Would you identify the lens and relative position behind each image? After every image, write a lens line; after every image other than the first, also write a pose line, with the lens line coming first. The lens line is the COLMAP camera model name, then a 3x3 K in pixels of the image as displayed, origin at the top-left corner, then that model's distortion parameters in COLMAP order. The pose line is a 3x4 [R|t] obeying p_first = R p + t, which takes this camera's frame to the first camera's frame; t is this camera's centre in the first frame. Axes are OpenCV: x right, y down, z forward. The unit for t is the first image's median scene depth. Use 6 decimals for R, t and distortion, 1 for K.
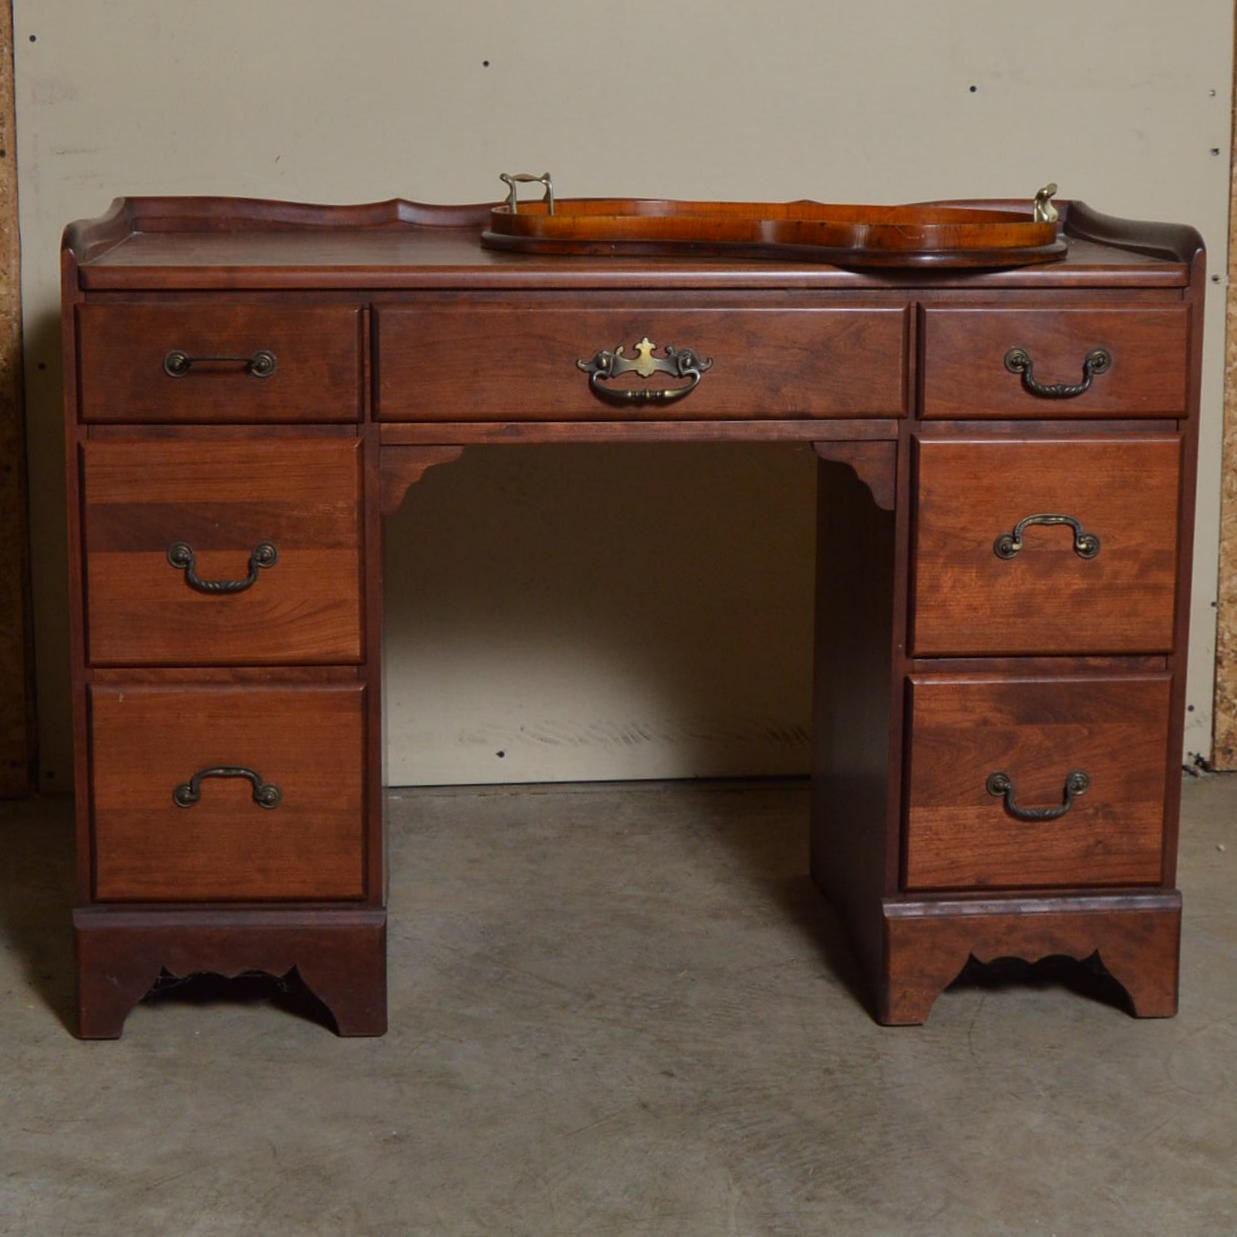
lens RADIAL K [[2533.1, 0, 576.0], [0, 2533.1, 485.2], [0, 0, 1]] dist [-0.098413, 0.044452]
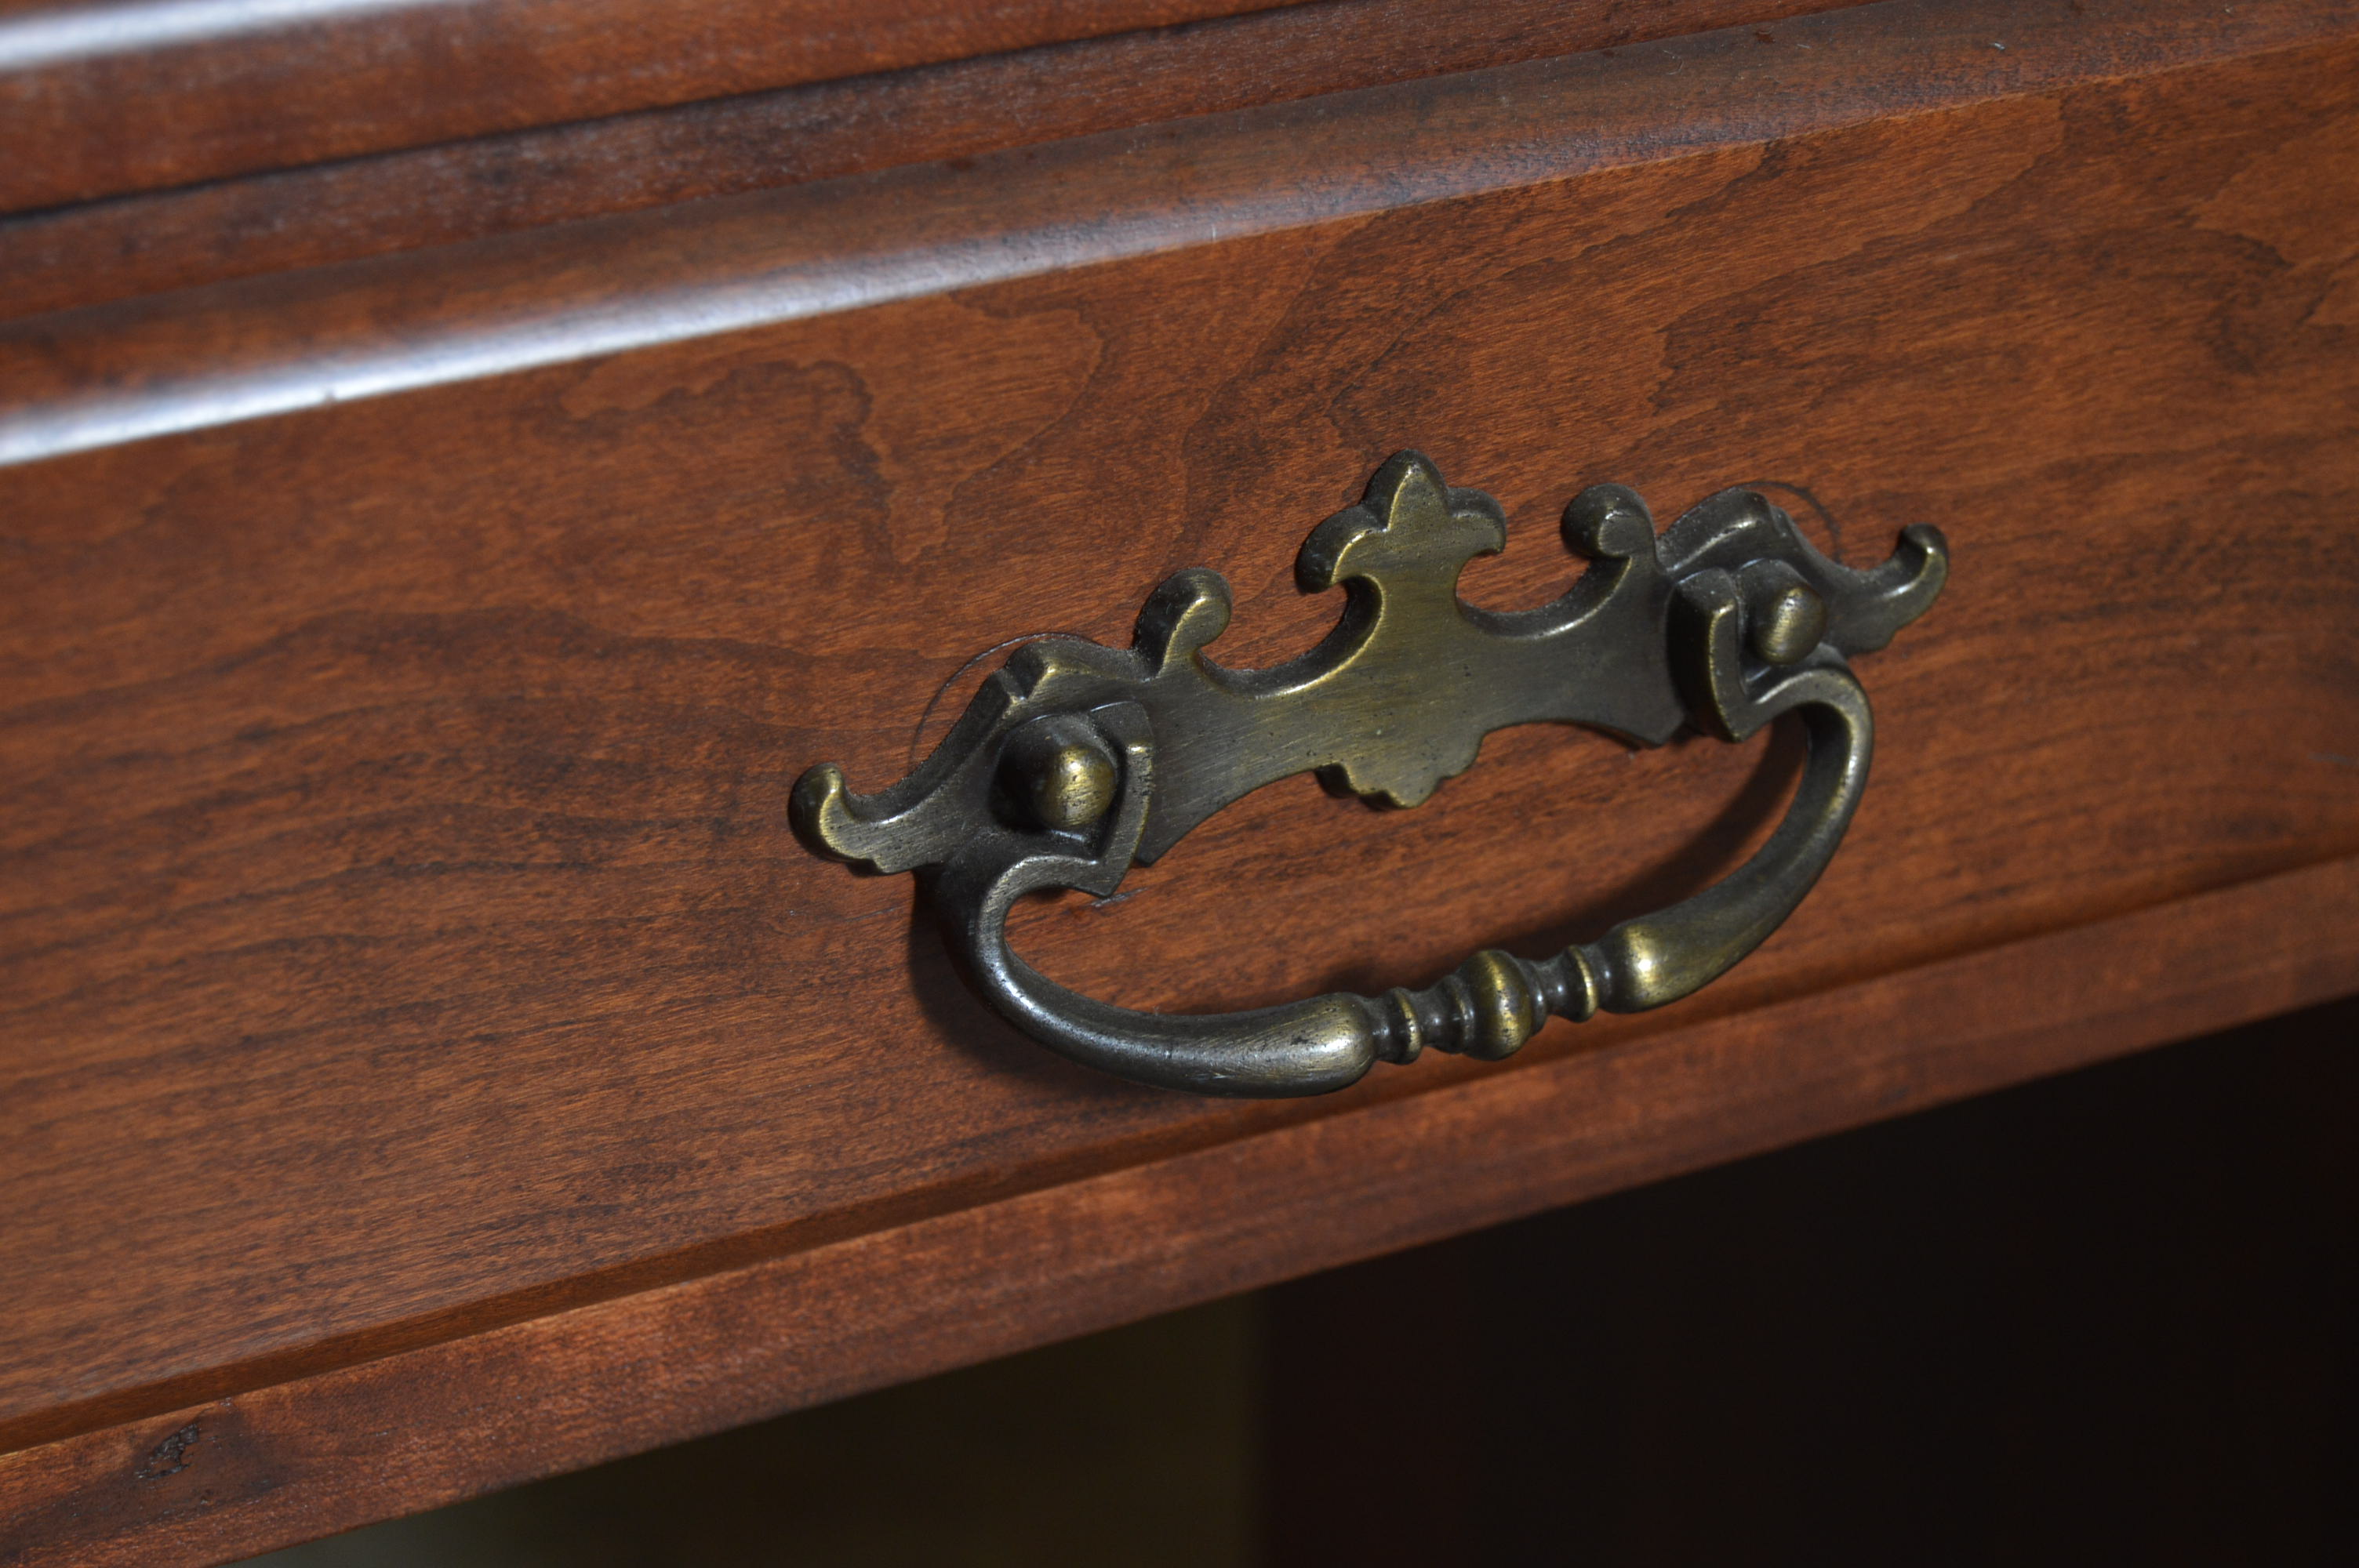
lens RADIAL K [[5404.4, 0, 1221.3], [0, 5404.4, 852.4], [0, 0, 1]] dist [-0.008500, -0.042532]
pose [[0.926694, -0.176371, 0.331861, -0.053941], [0.062773, 0.943275, 0.326024, -0.111799], [-0.370537, -0.281293, 0.885198, 0.773438]]
